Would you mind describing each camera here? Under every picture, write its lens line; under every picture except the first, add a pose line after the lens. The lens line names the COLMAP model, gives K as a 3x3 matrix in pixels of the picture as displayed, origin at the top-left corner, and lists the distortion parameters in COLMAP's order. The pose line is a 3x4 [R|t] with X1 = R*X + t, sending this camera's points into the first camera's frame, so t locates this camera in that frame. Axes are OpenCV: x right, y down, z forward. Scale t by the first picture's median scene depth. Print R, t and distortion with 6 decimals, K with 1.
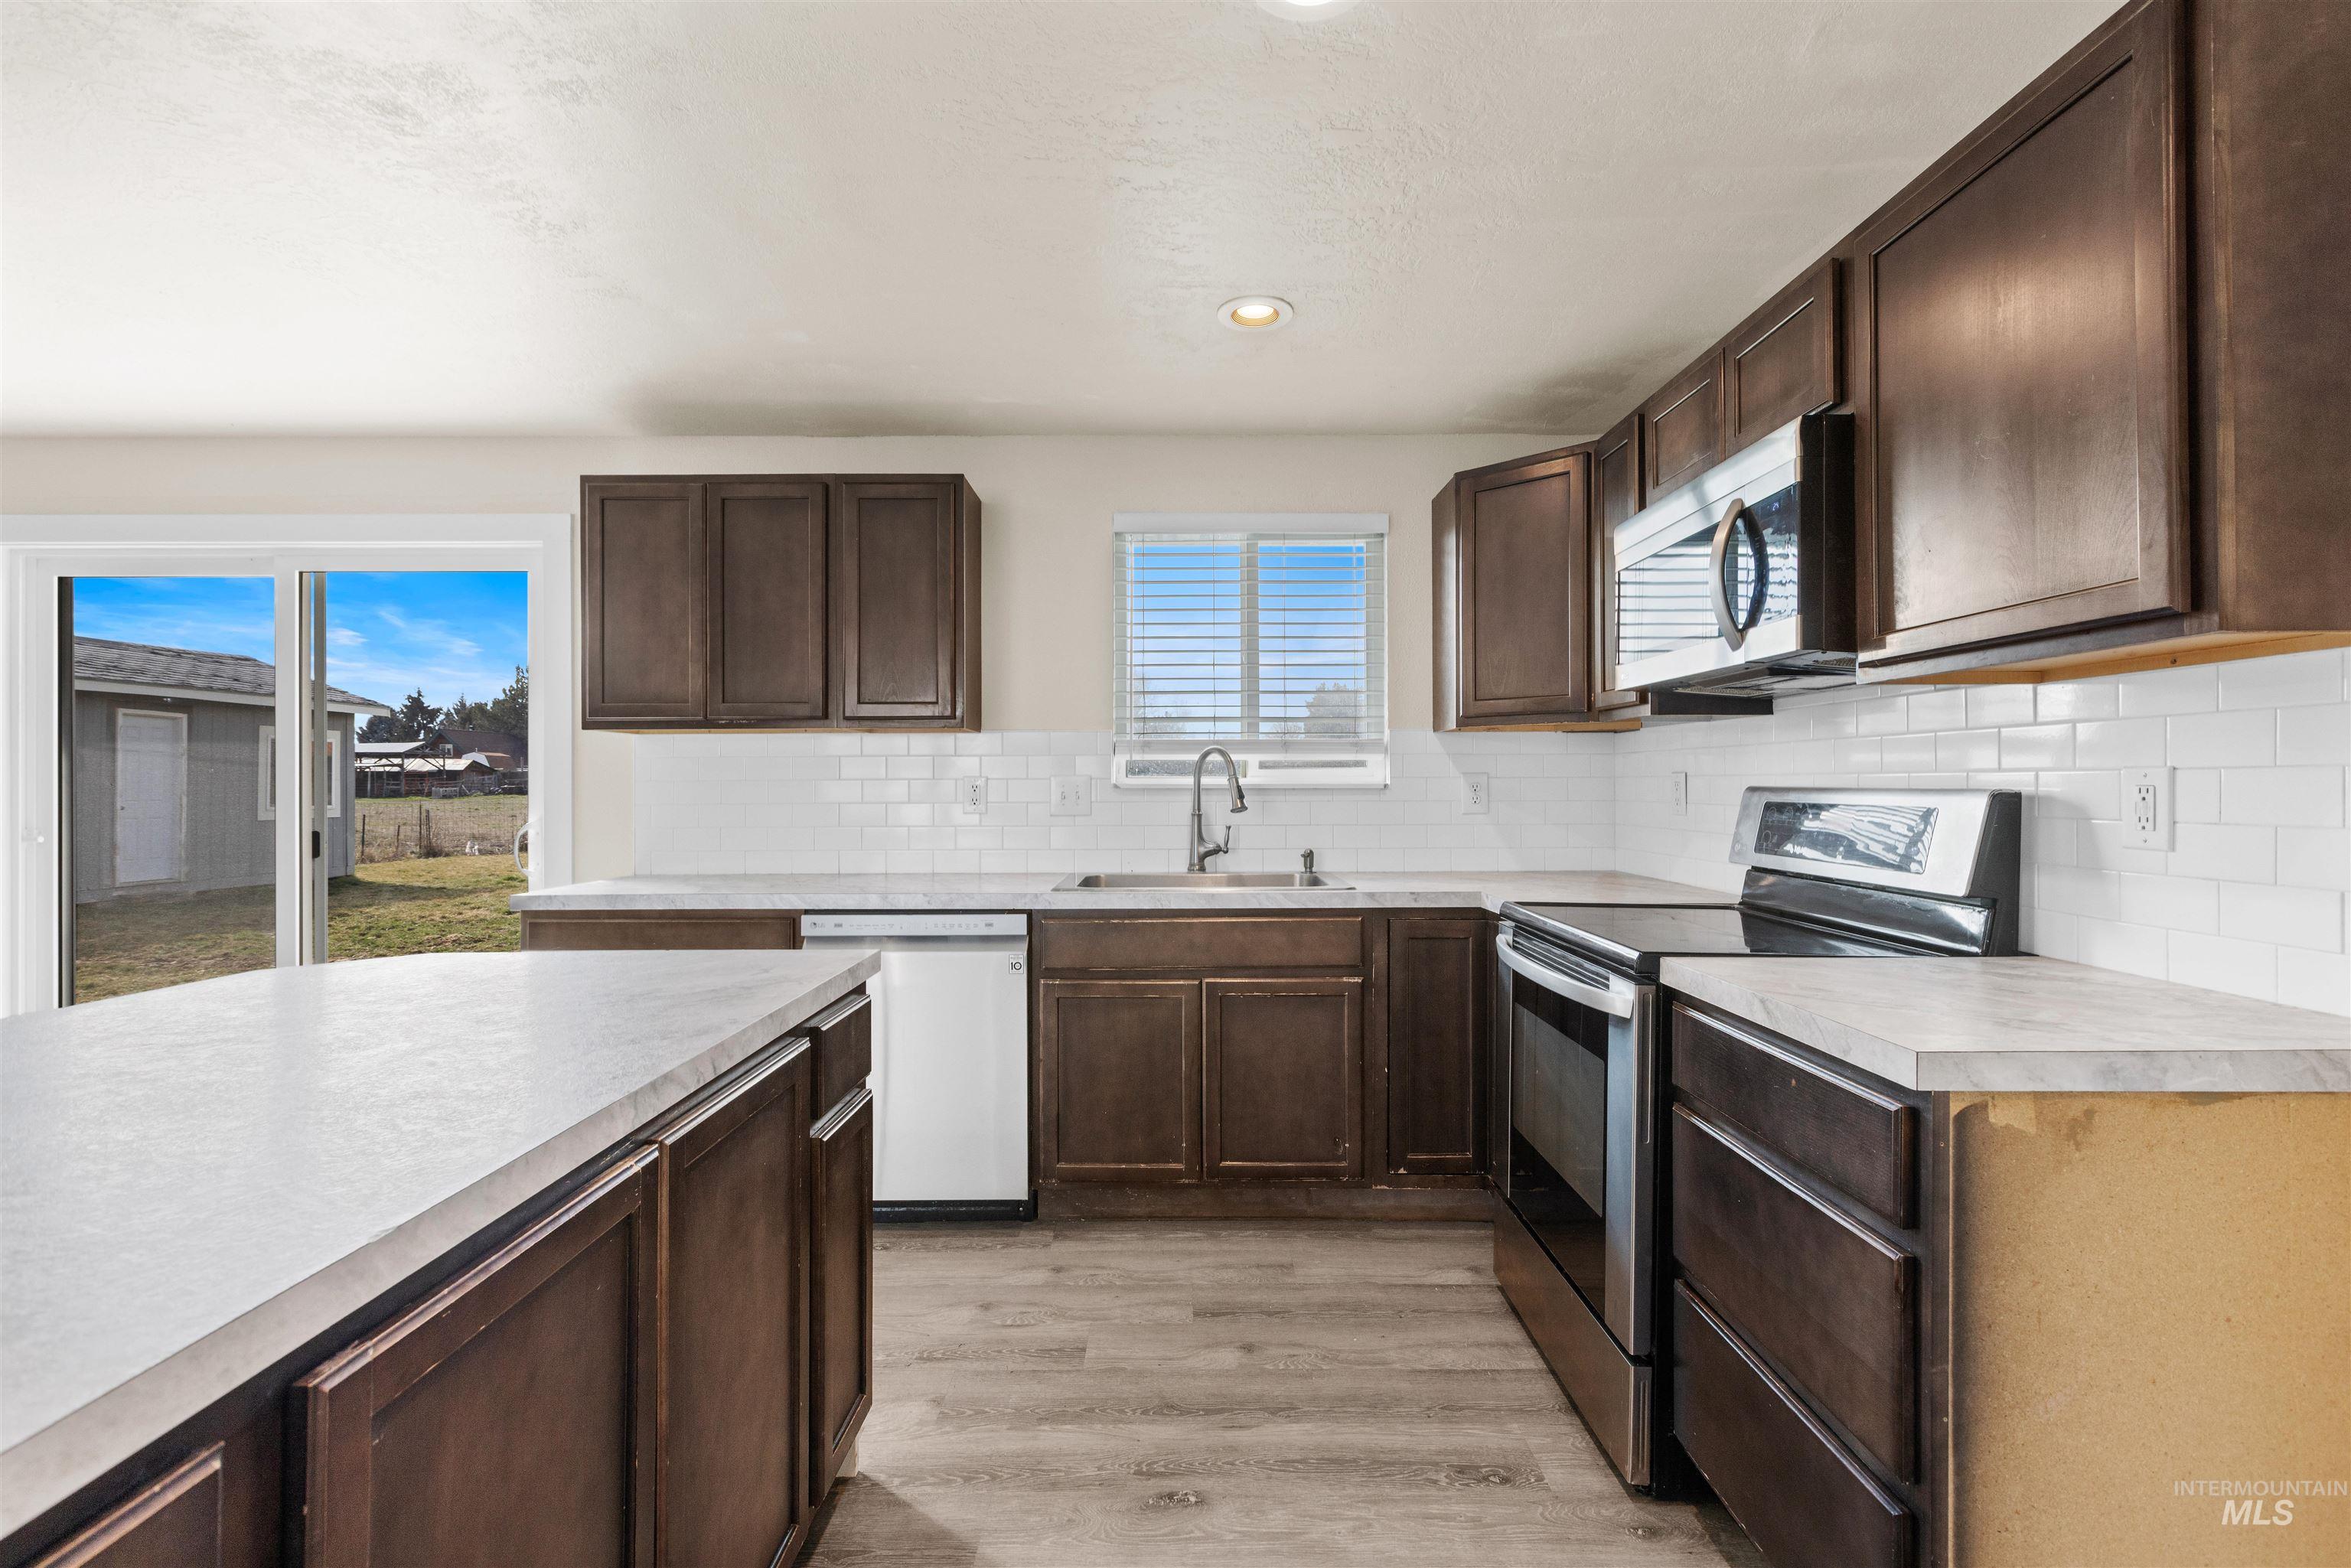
lens RADIAL K [[1053.7, 0, 1171.7], [0, 1053.7, 773.5], [0, 0, 1]] dist [0.004011, -0.001820]
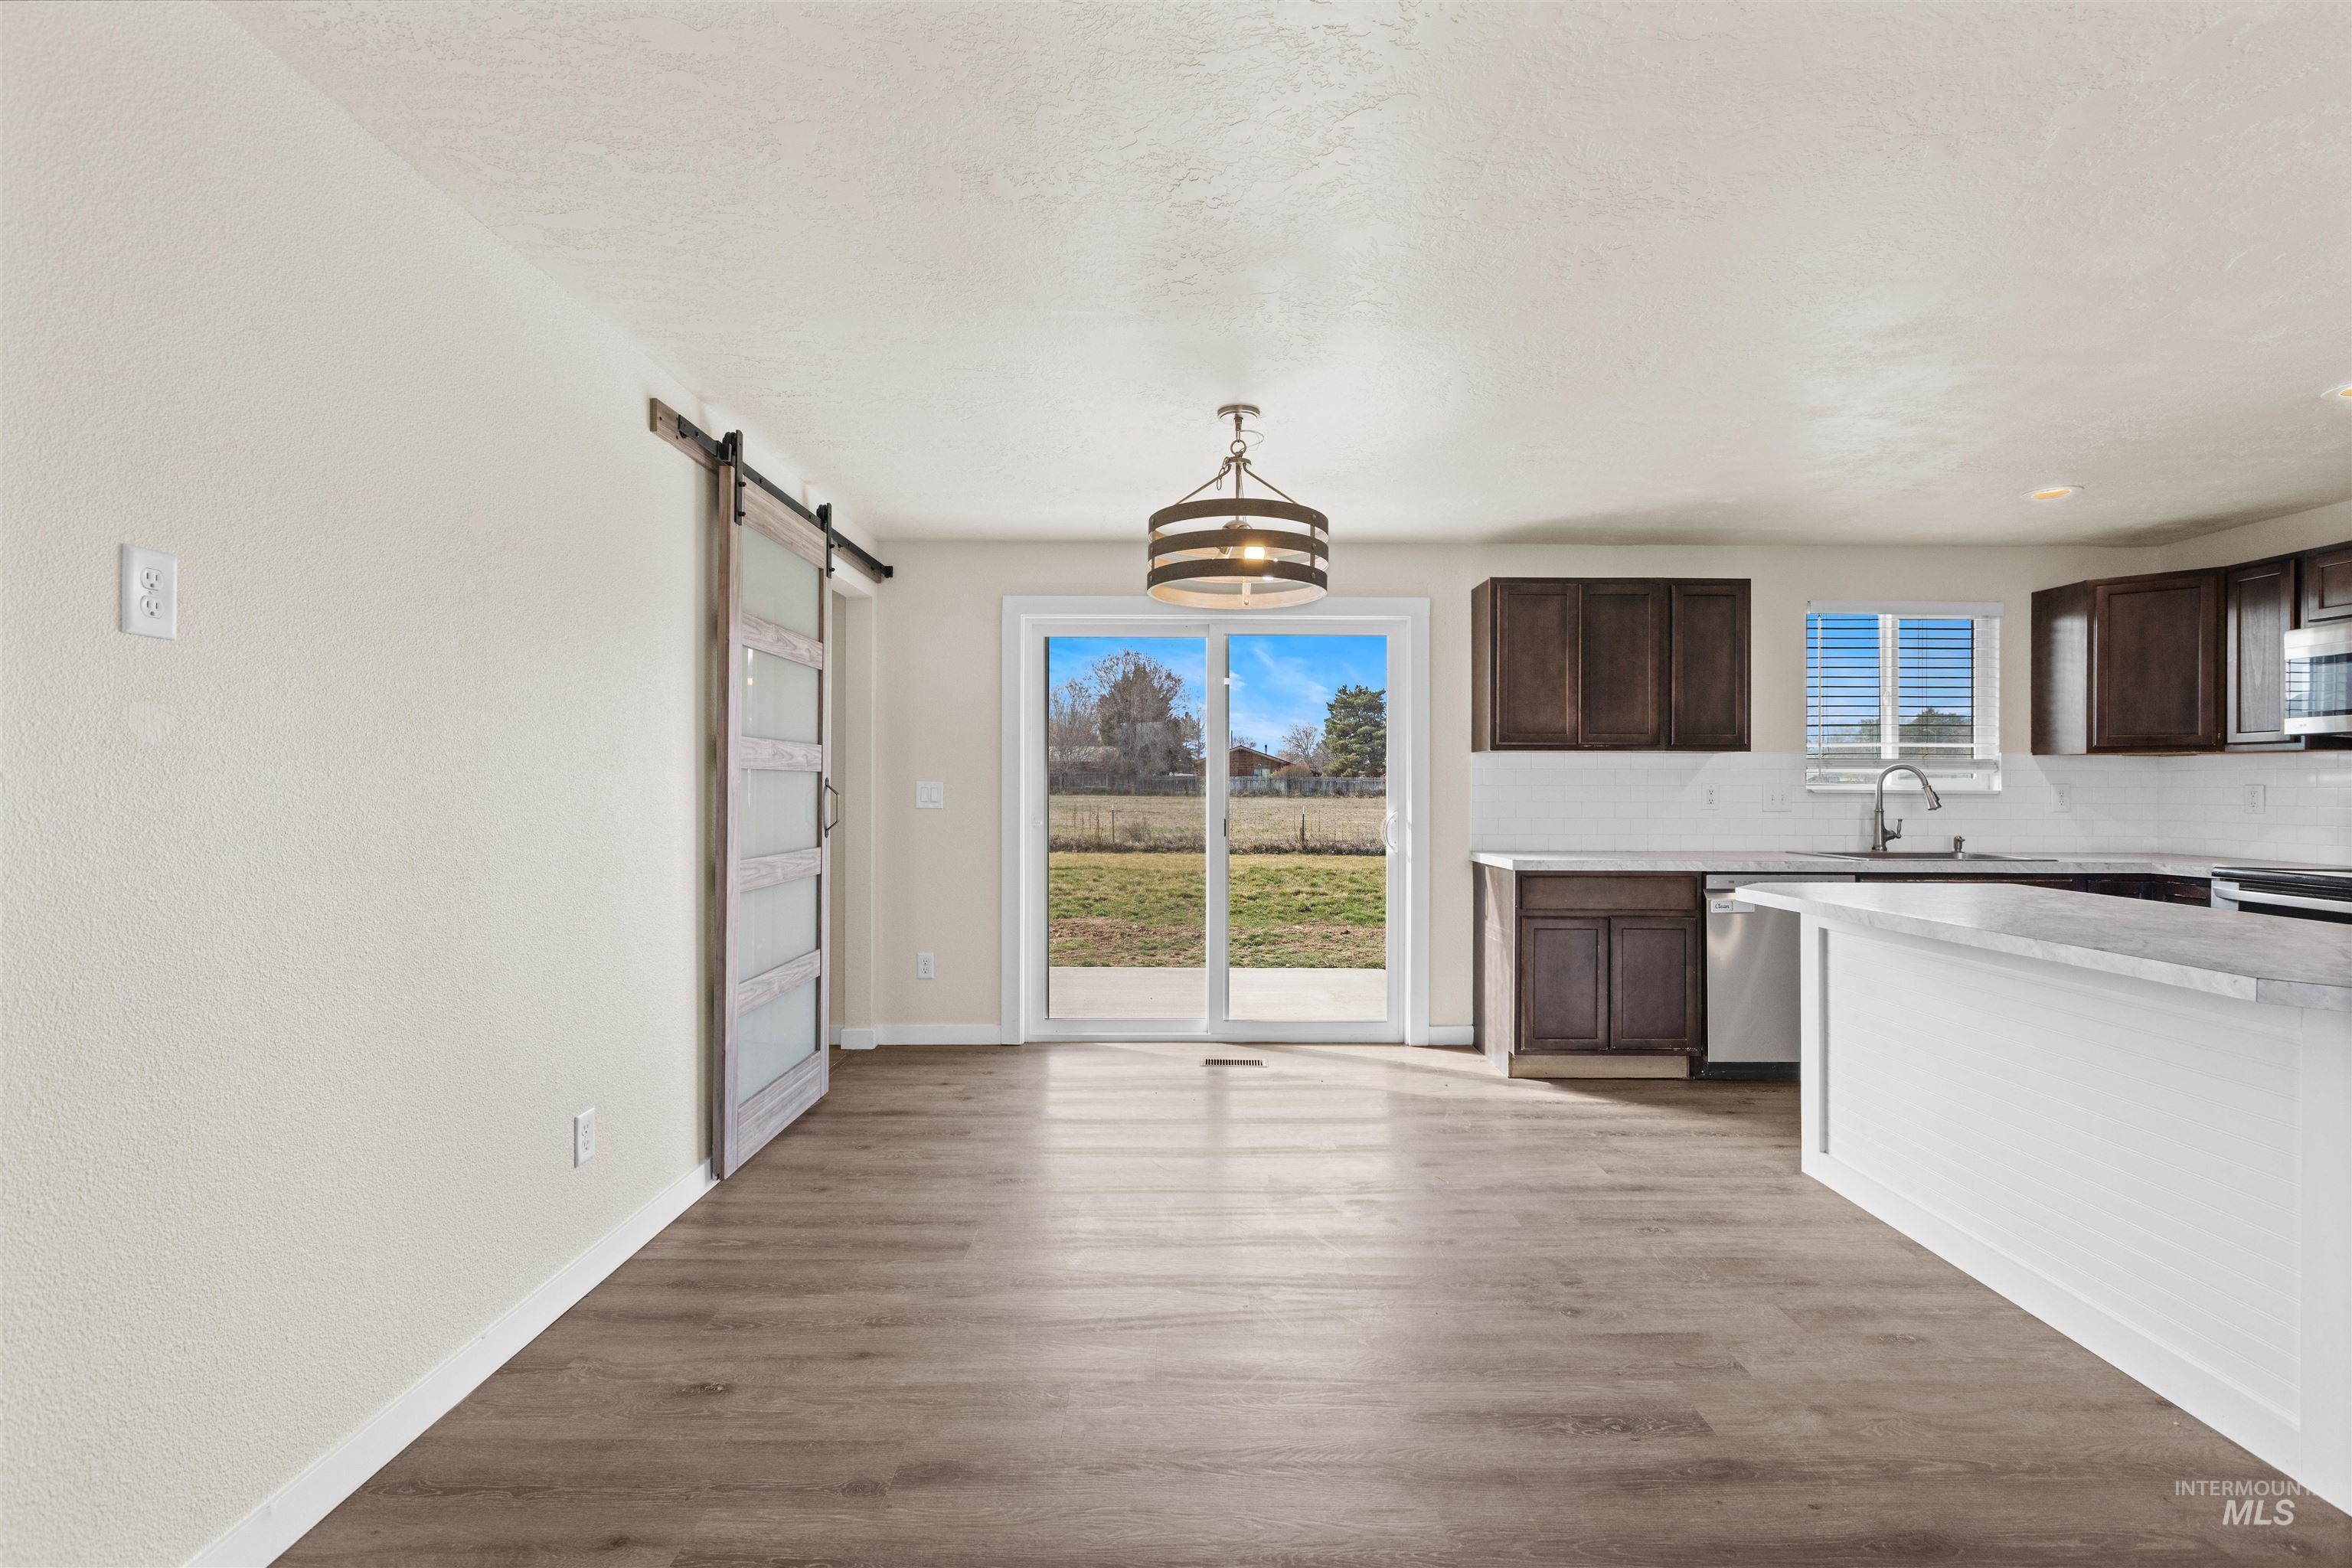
lens RADIAL K [[1054.2, 0, 1173.7], [0, 1054.2, 778.2], [0, 0, 1]] dist [0.004011, -0.001820]
pose [[0.999940, 0.006016, 0.009132, -1.107873], [-0.006063, 0.999968, 0.005148, -0.009259], [-0.009101, -0.005204, 0.999945, -0.504667]]
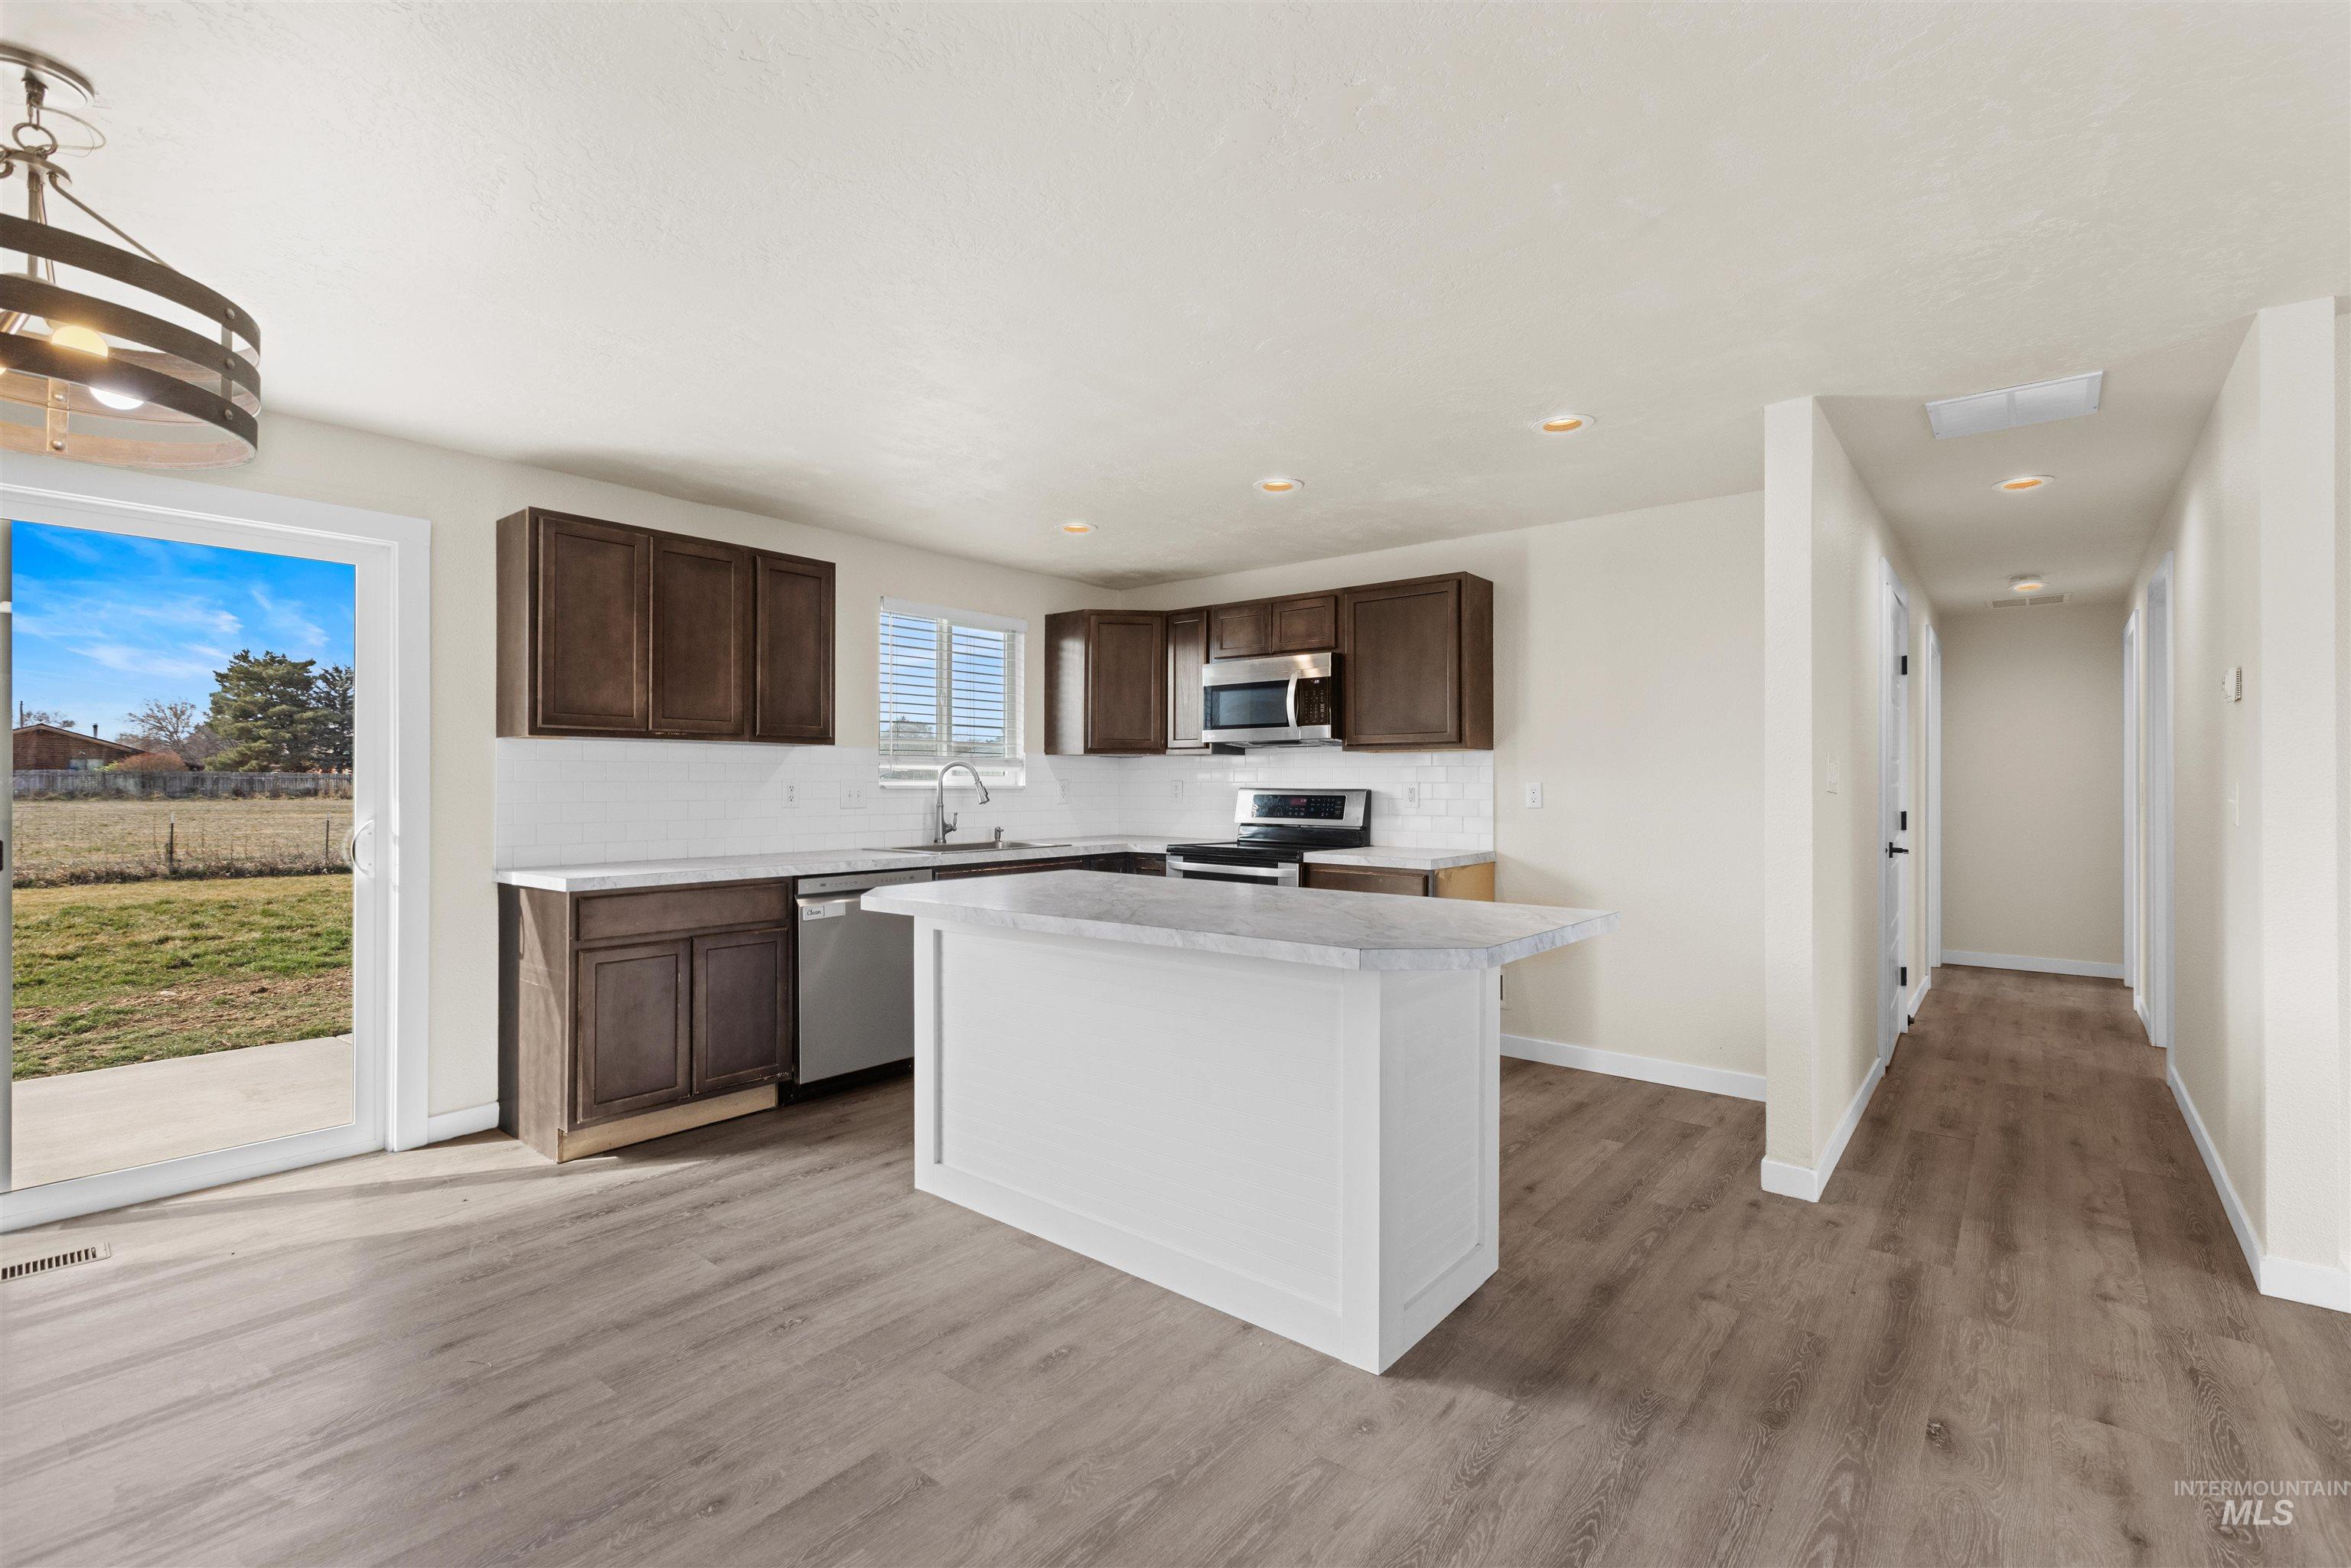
lens RADIAL K [[1053.7, 0, 1188.6], [0, 1053.7, 780.7], [0, 0, 1]] dist [0.004011, -0.001820]
pose [[0.622199, 0.005700, 0.782839, -1.089600], [-0.011729, 0.999929, 0.002042, -0.004964], [-0.782772, -0.010453, 0.622221, -0.255438]]
